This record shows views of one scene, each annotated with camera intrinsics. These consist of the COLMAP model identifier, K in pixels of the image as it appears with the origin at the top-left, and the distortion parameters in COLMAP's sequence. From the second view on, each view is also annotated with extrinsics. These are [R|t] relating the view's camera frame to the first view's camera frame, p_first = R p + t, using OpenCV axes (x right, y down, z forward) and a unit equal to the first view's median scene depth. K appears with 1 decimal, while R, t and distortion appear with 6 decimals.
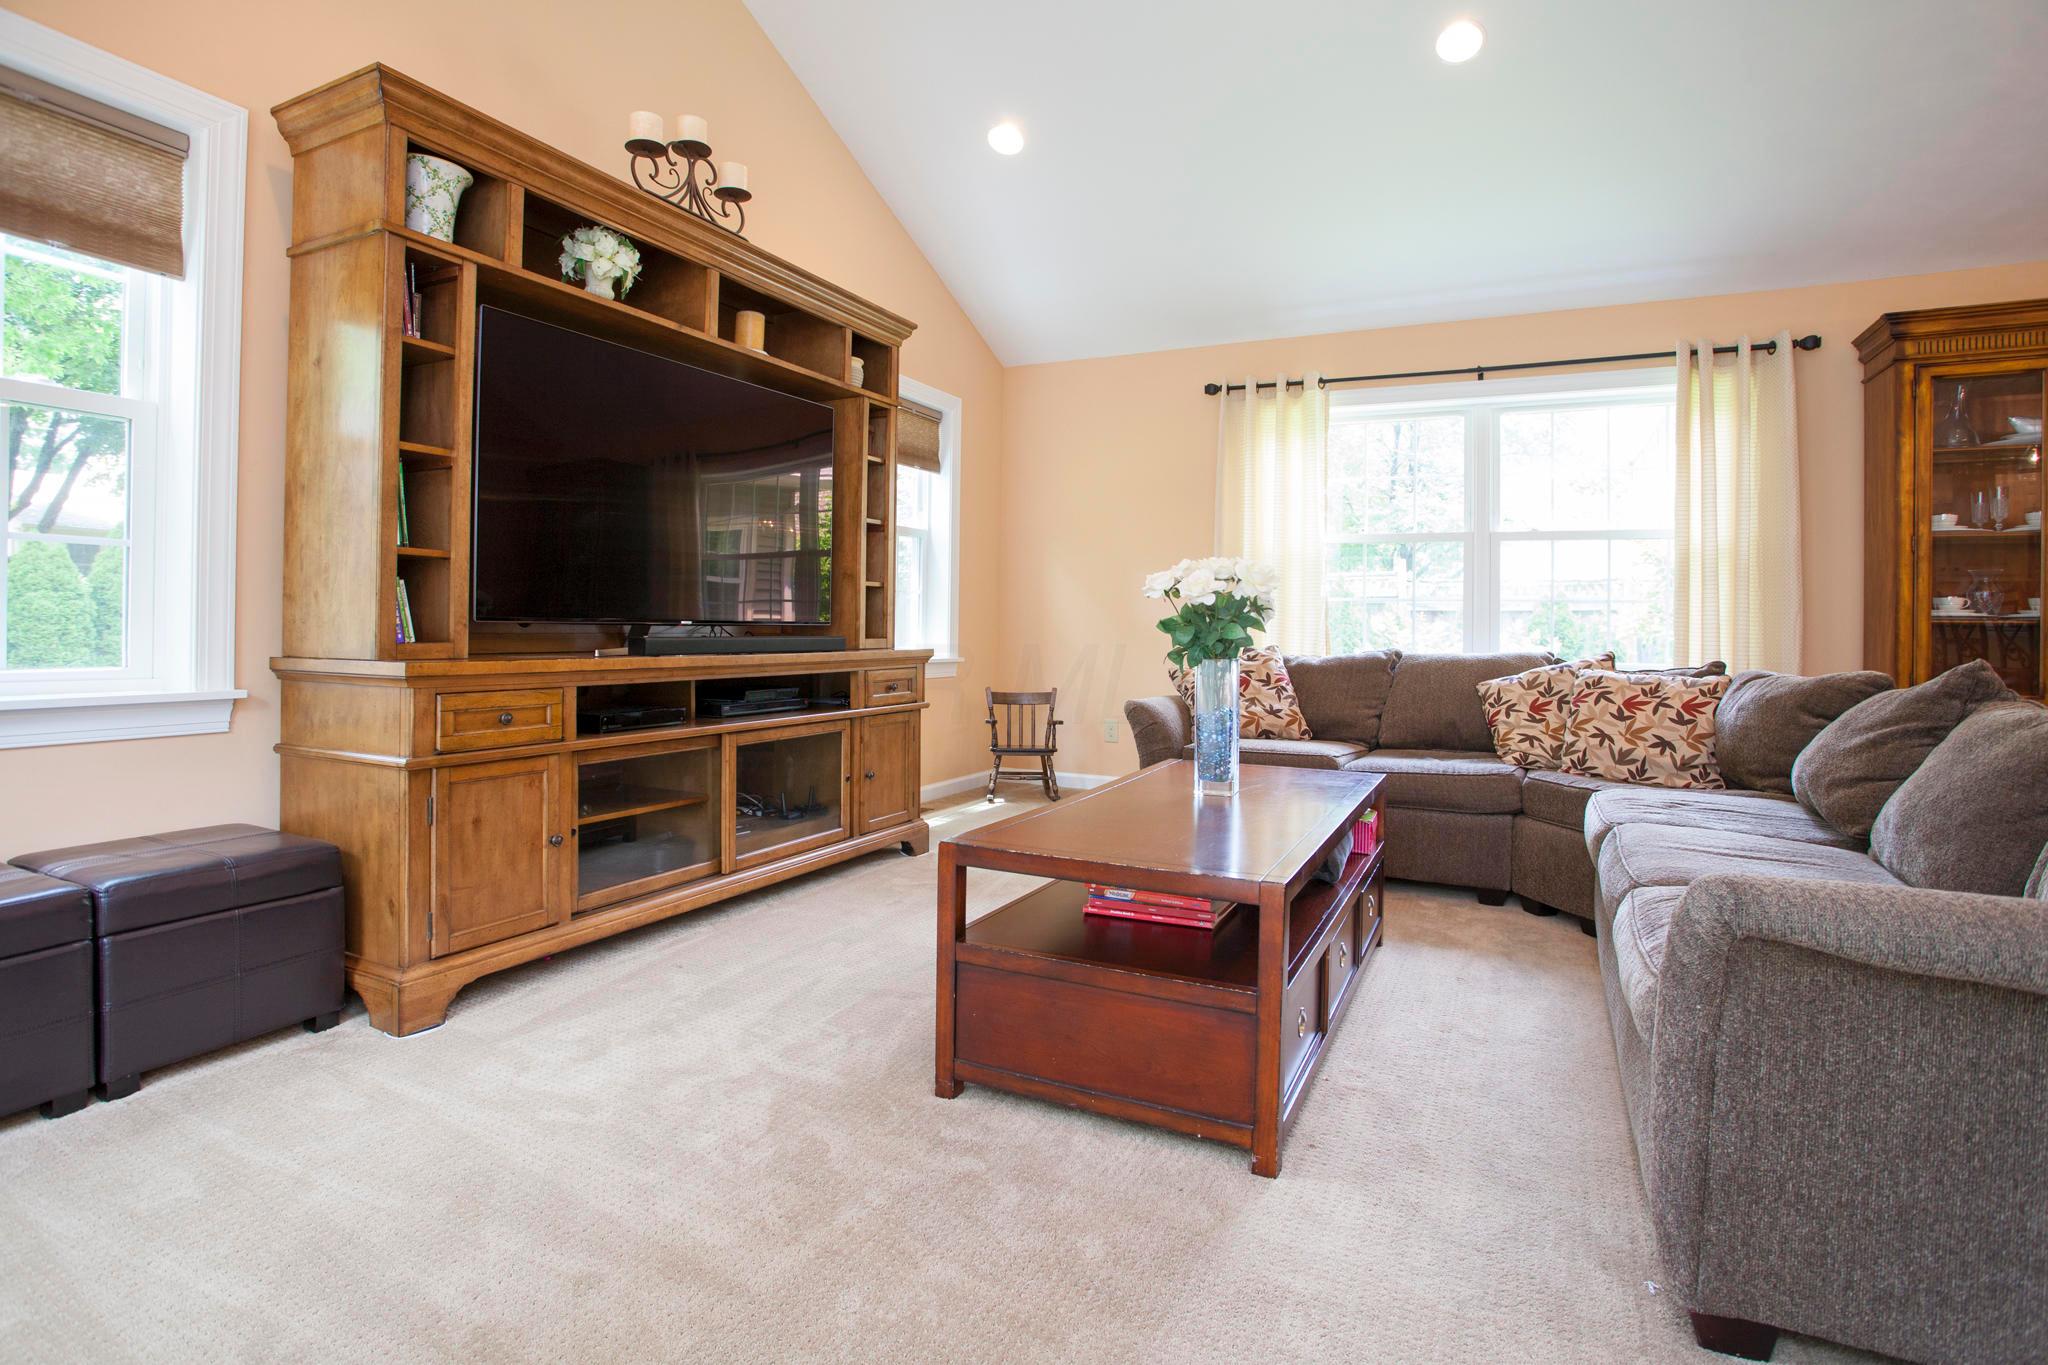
lens RADIAL K [[1021.6, 0, 1028.0], [0, 1021.6, 646.8], [0, 0, 1]] dist [-0.085499, 0.037054]
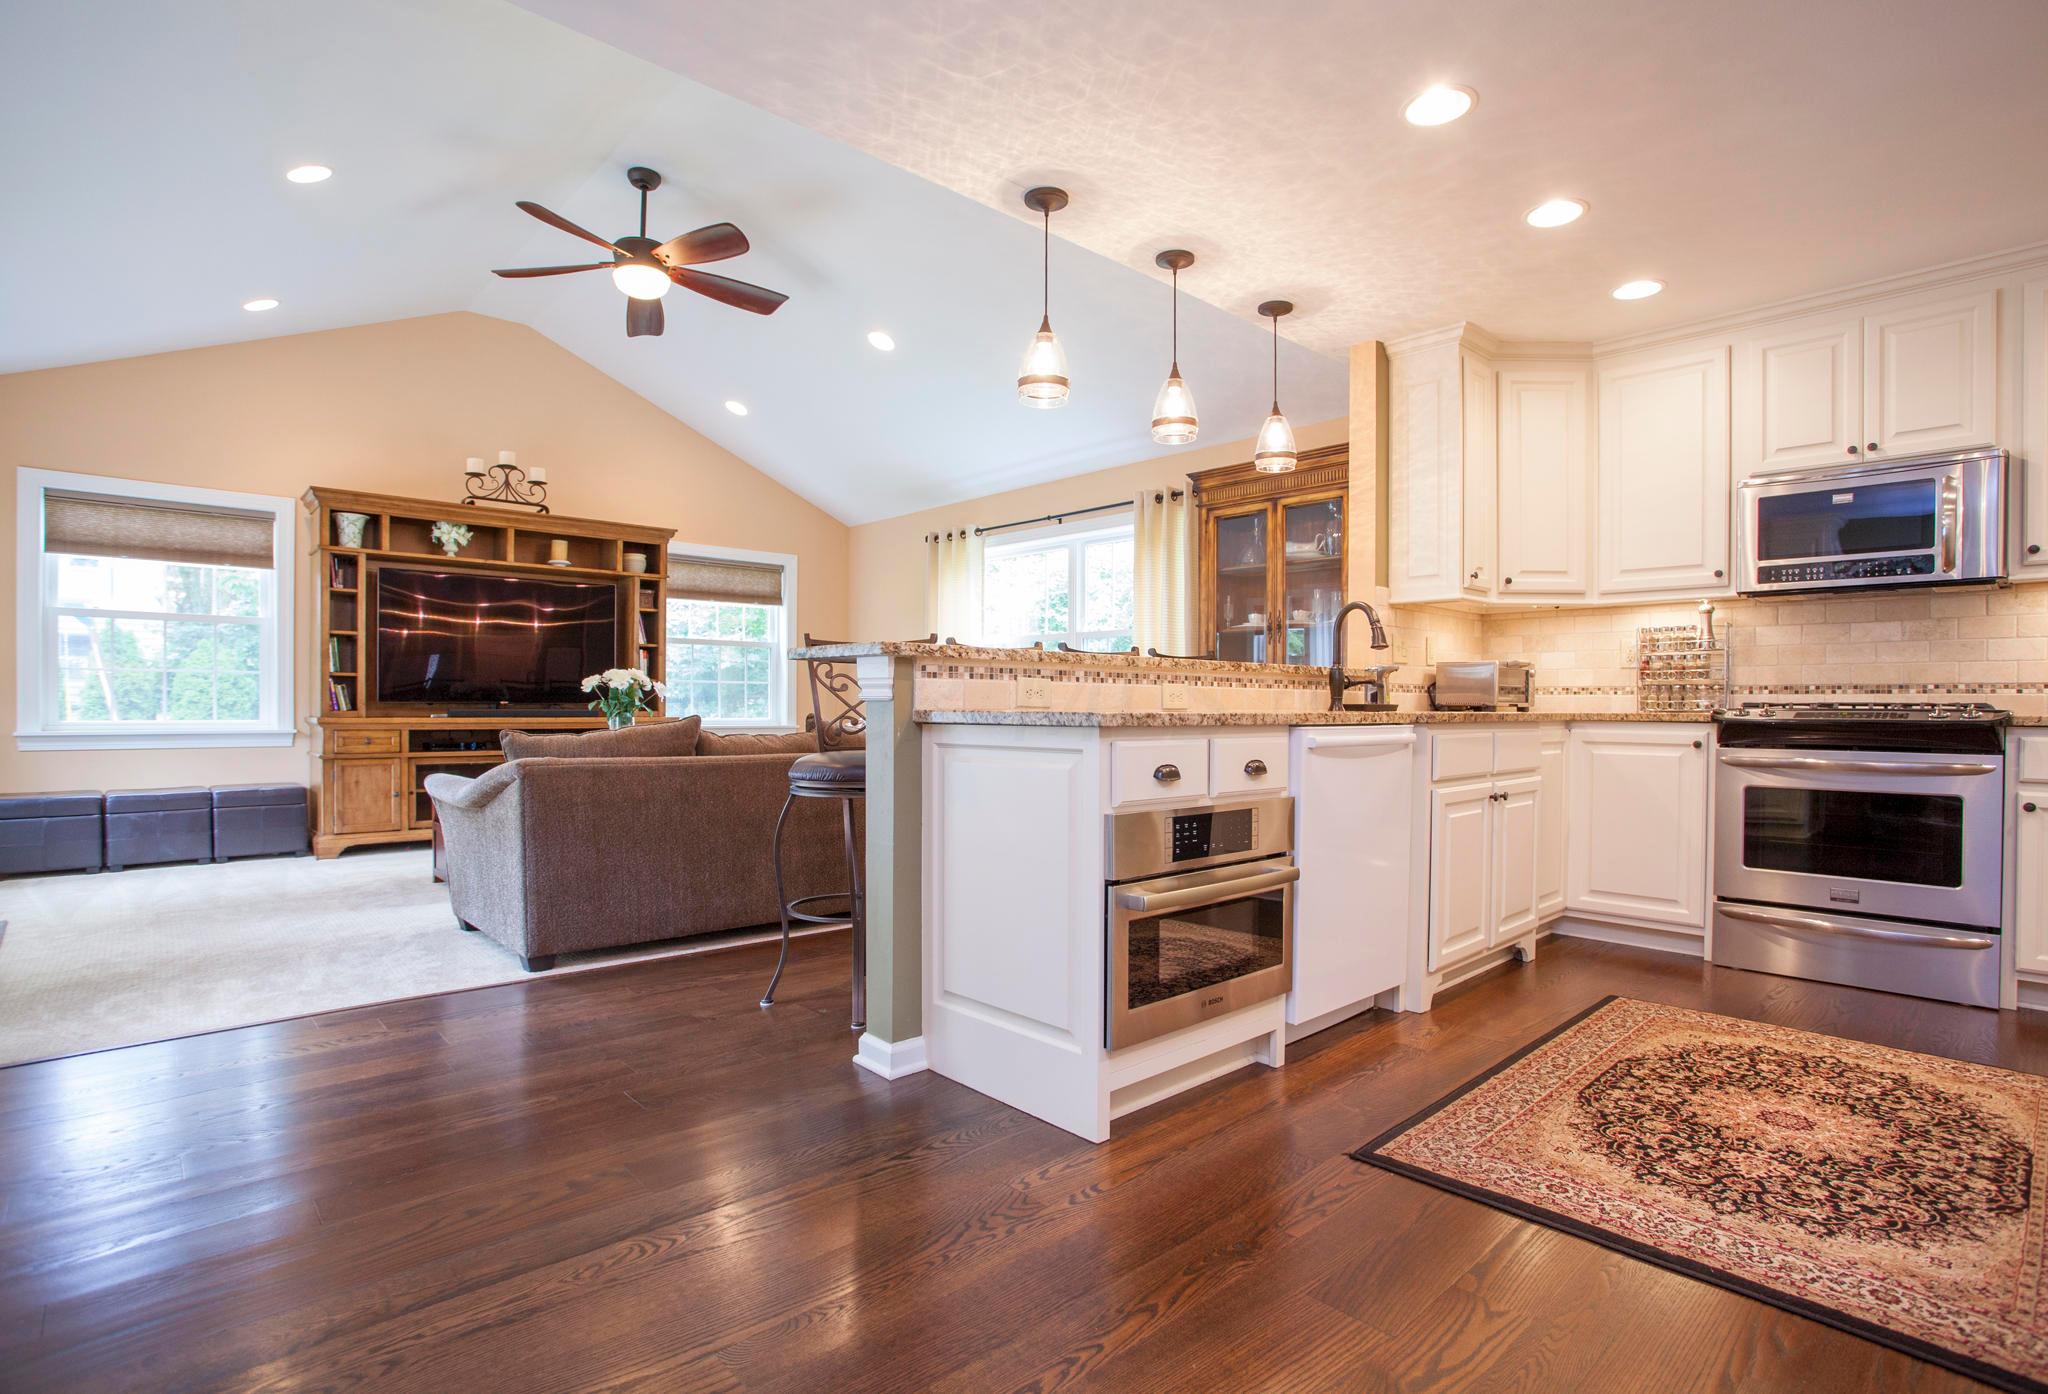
lens RADIAL K [[1038.8, 0, 1024.0], [0, 1038.8, 697.0], [0, 0, 1]] dist [-0.062144, 0.028584]
pose [[0.931180, -0.011158, -0.364389, 1.298641], [-0.000118, 0.999522, -0.030909, 0.027990], [0.364560, 0.028825, 0.930734, -0.504382]]
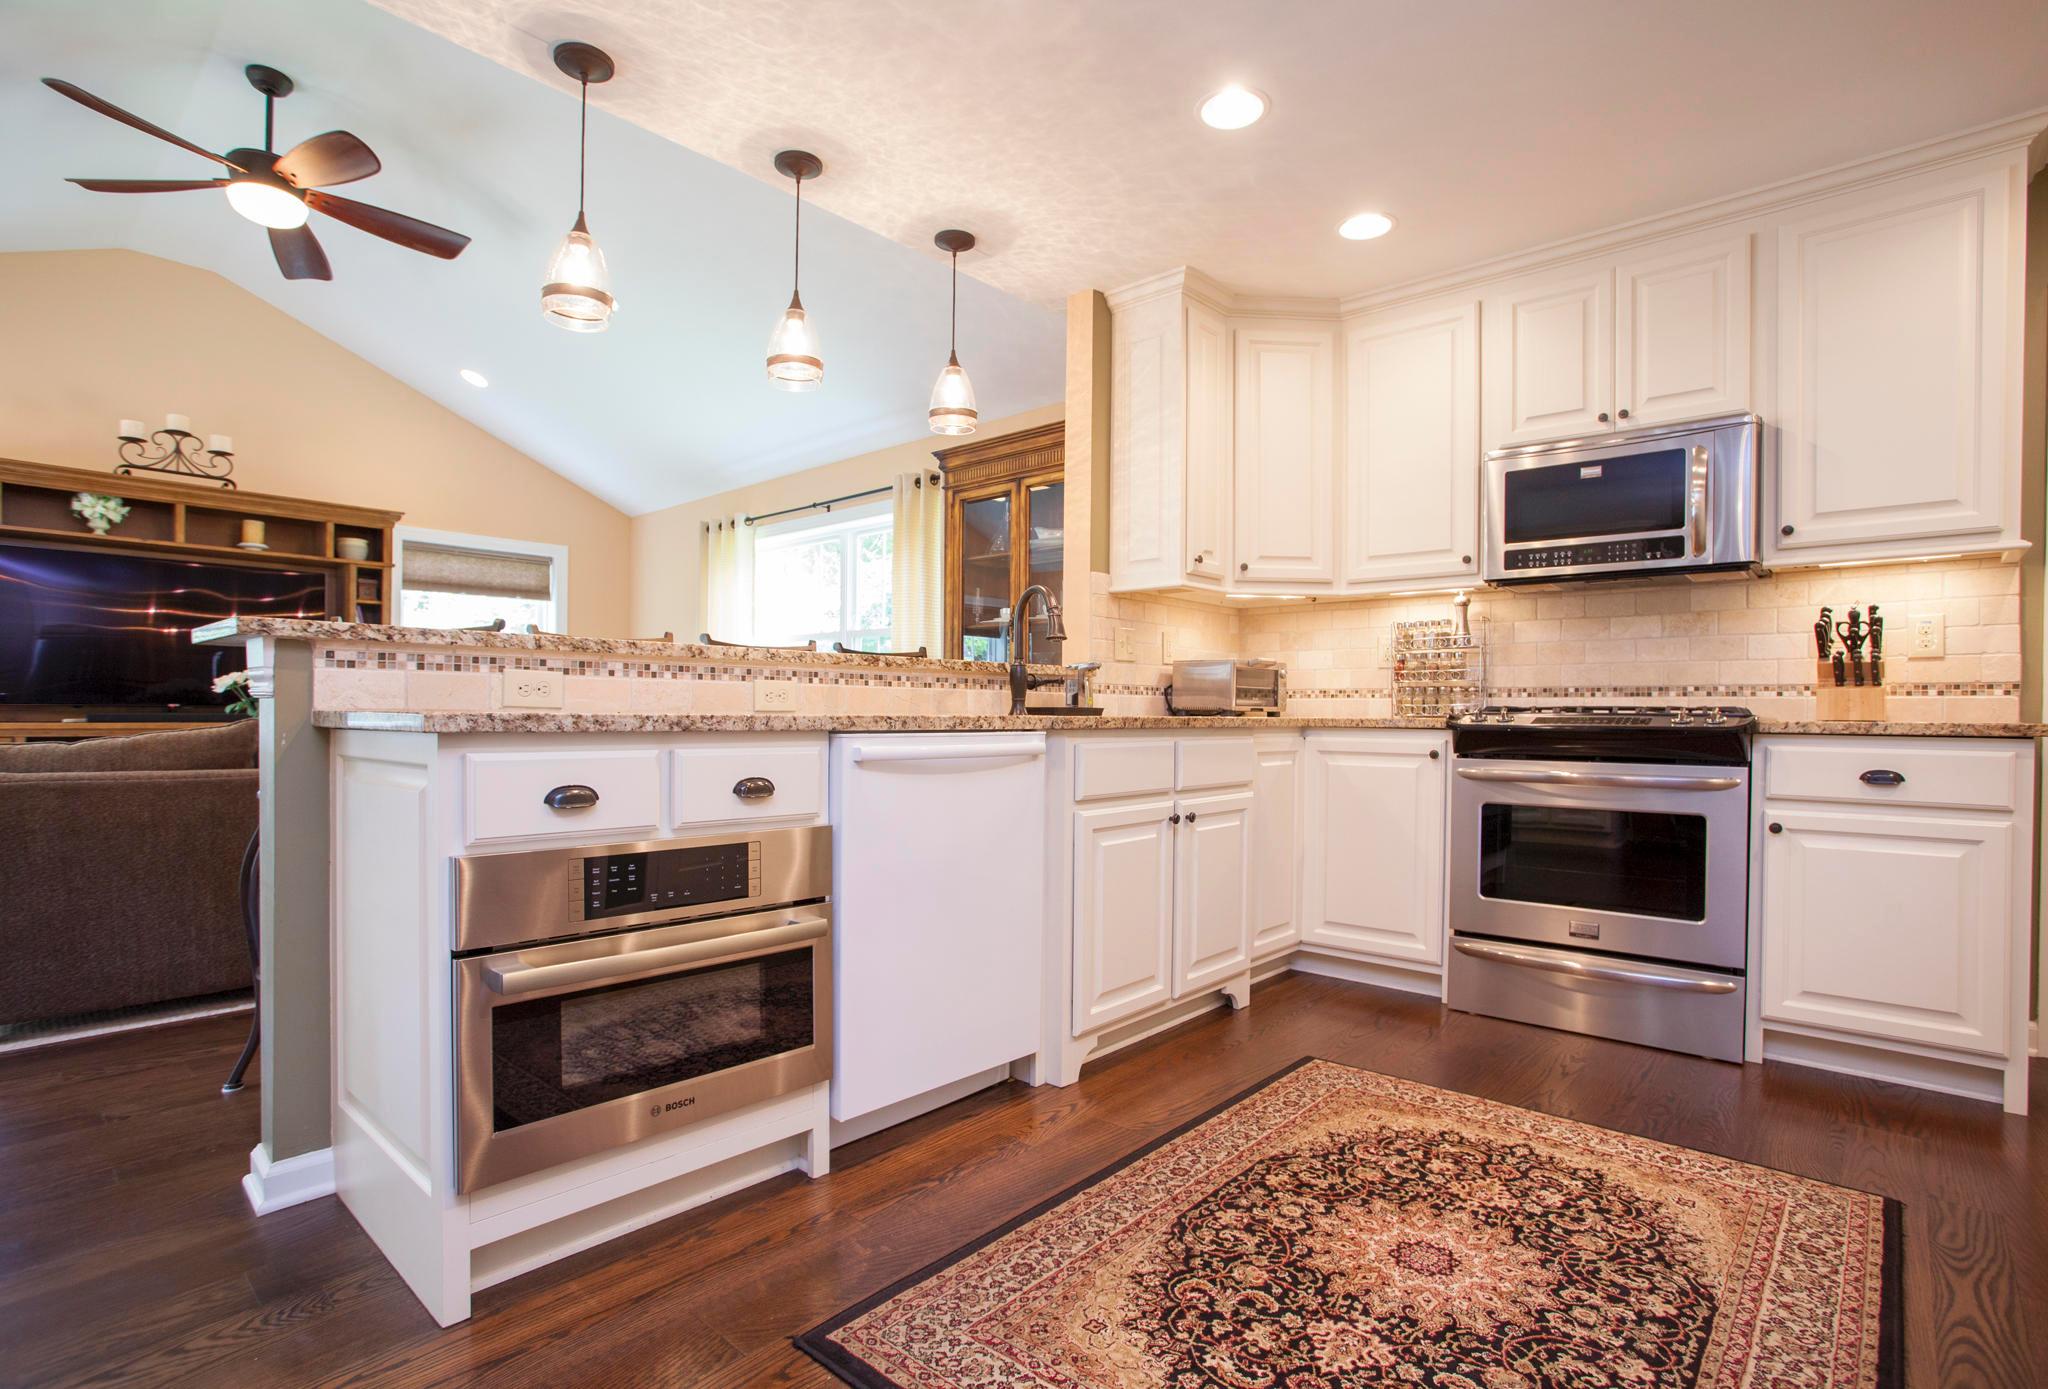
lens RADIAL K [[1018.4, 0, 1024.2], [0, 1018.4, 703.6], [0, 0, 1]] dist [-0.063677, 0.042673]
pose [[0.958763, -0.008909, -0.284067, 1.476755], [-0.000062, 0.999502, -0.031554, 0.027467], [0.284206, 0.030271, 0.958285, -0.229495]]
